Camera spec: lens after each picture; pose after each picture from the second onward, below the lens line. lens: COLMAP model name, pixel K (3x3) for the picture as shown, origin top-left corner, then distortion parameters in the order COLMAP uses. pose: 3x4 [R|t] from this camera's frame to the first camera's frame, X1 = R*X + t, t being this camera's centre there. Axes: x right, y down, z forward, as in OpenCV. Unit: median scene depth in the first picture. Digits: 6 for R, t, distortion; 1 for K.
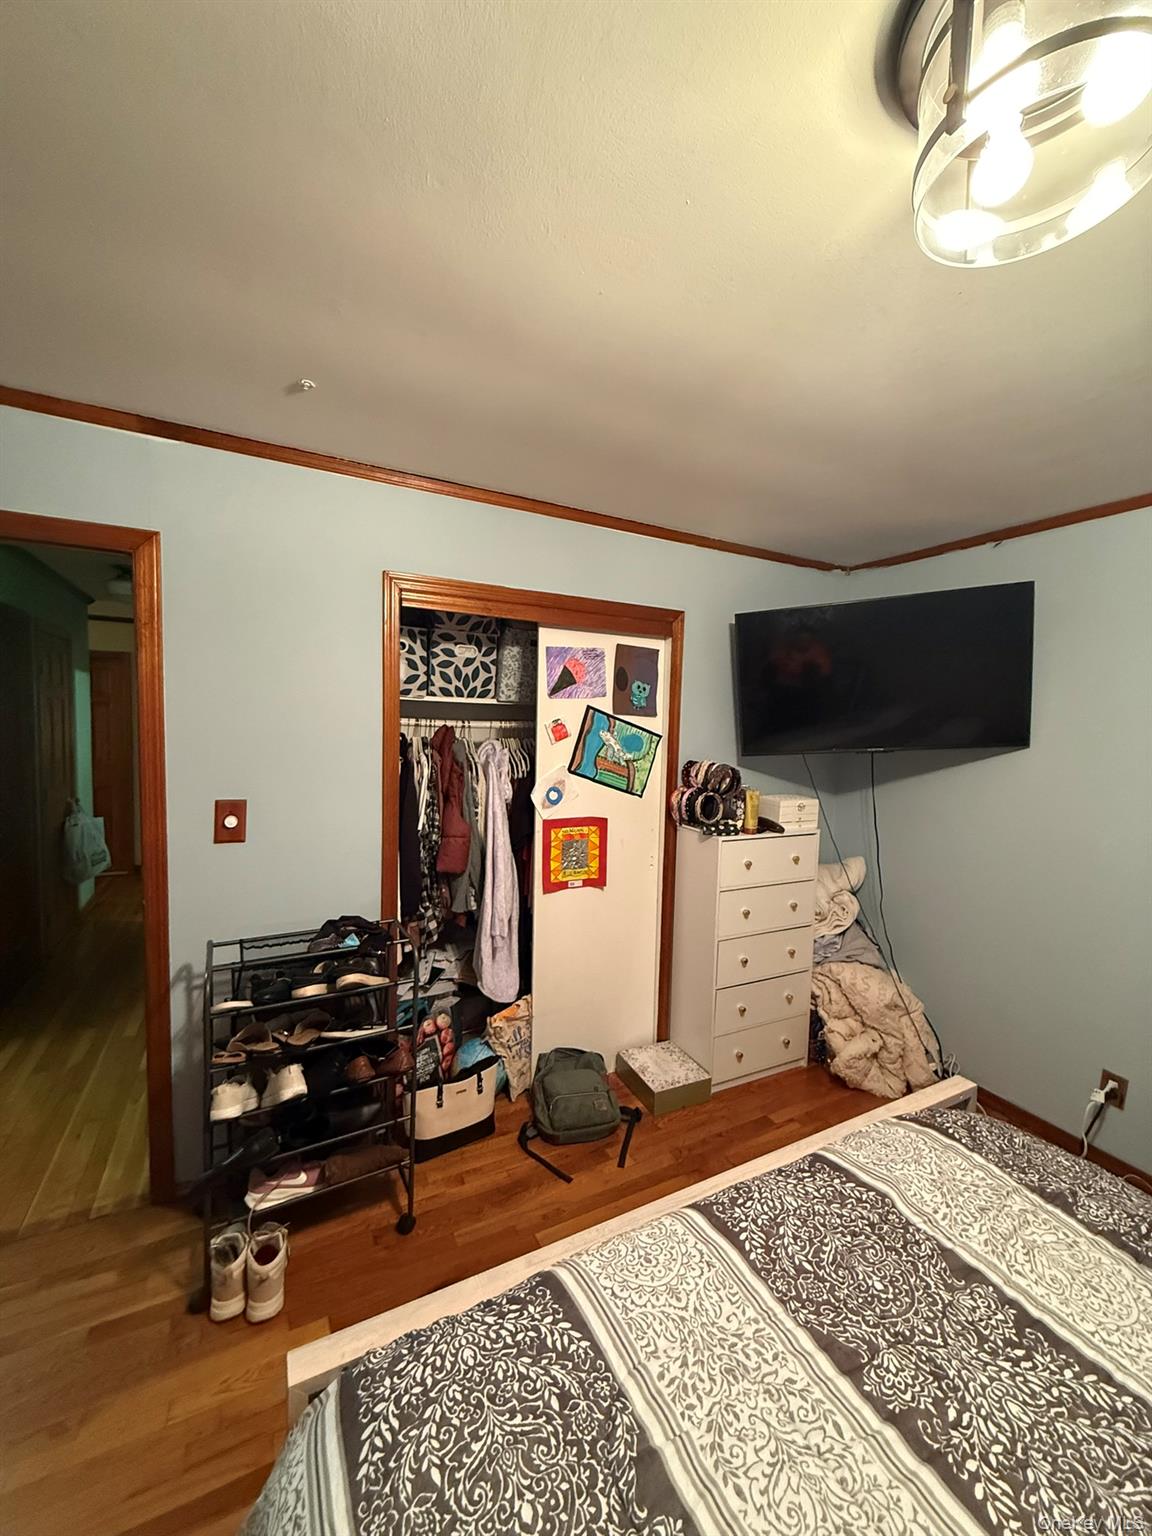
lens RADIAL K [[612.5, 0, 579.5], [0, 612.5, 769.2], [0, 0, 1]] dist [0.000132, -0.000158]
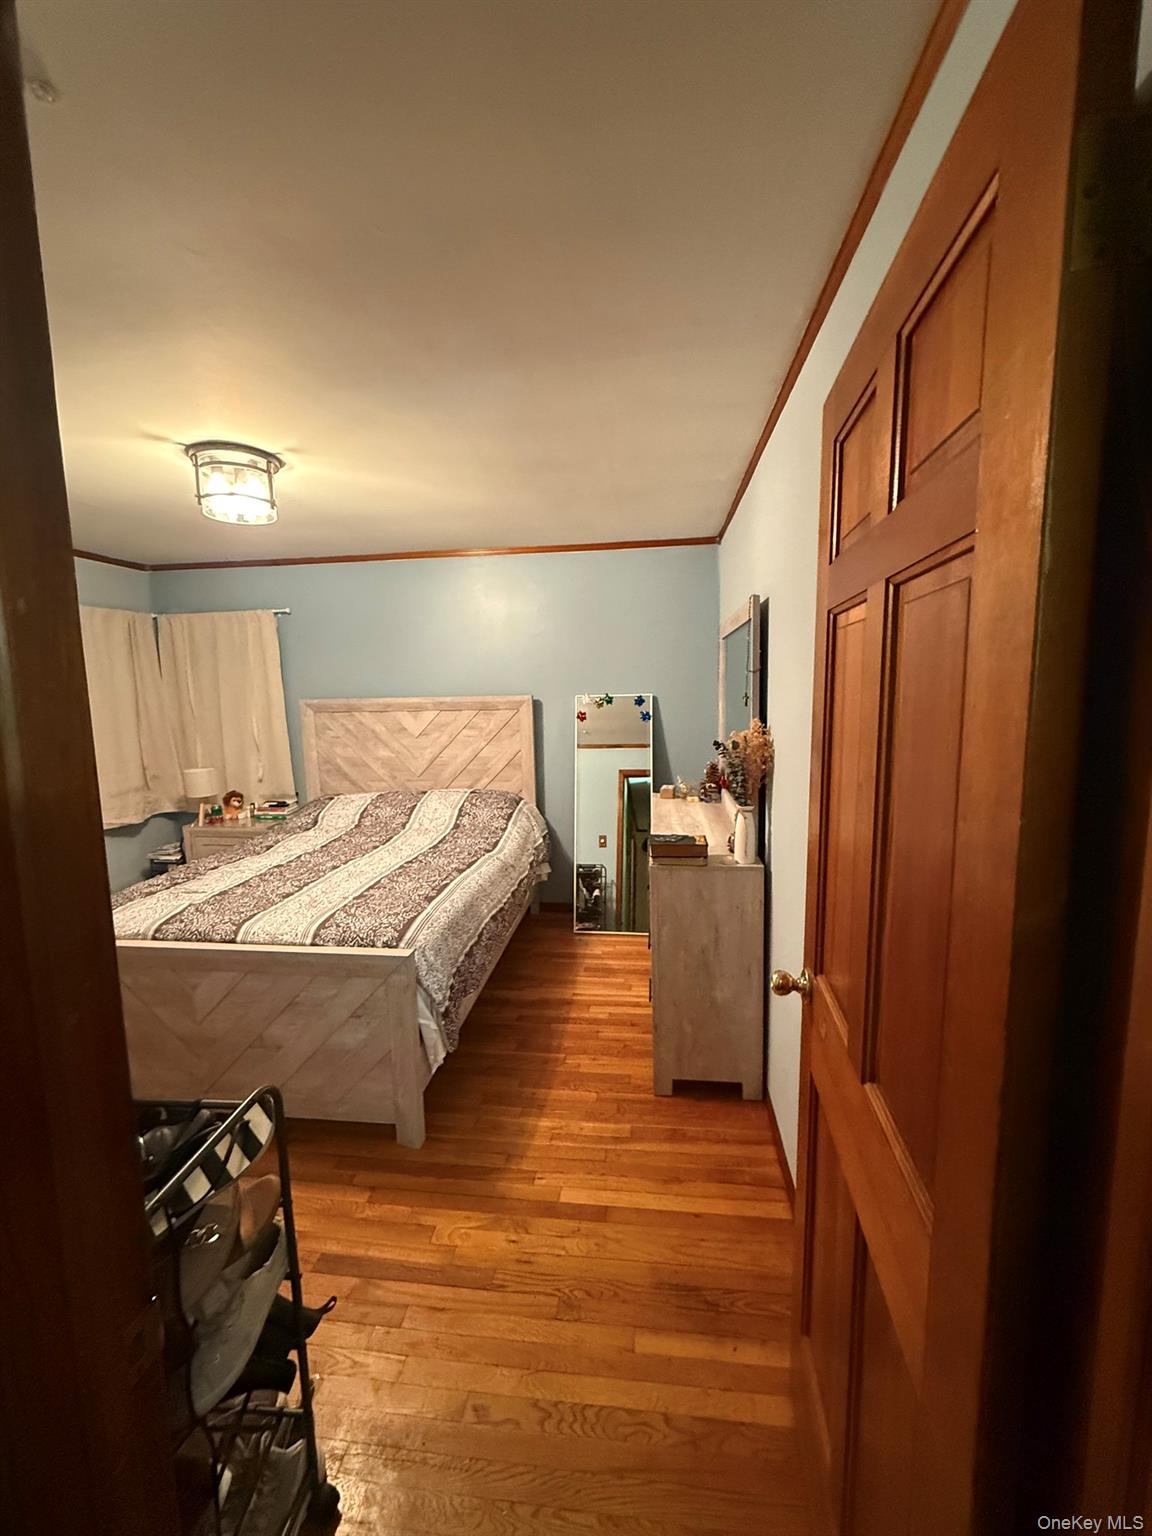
lens RADIAL K [[612.5, 0, 577.6], [0, 612.5, 762.4], [0, 0, 1]] dist [0.000132, -0.000158]
pose [[-0.818005, -0.085091, 0.568883, -1.935261], [0.039862, 0.978234, 0.203638, -0.179606], [-0.573829, 0.189254, -0.796808, 2.004887]]
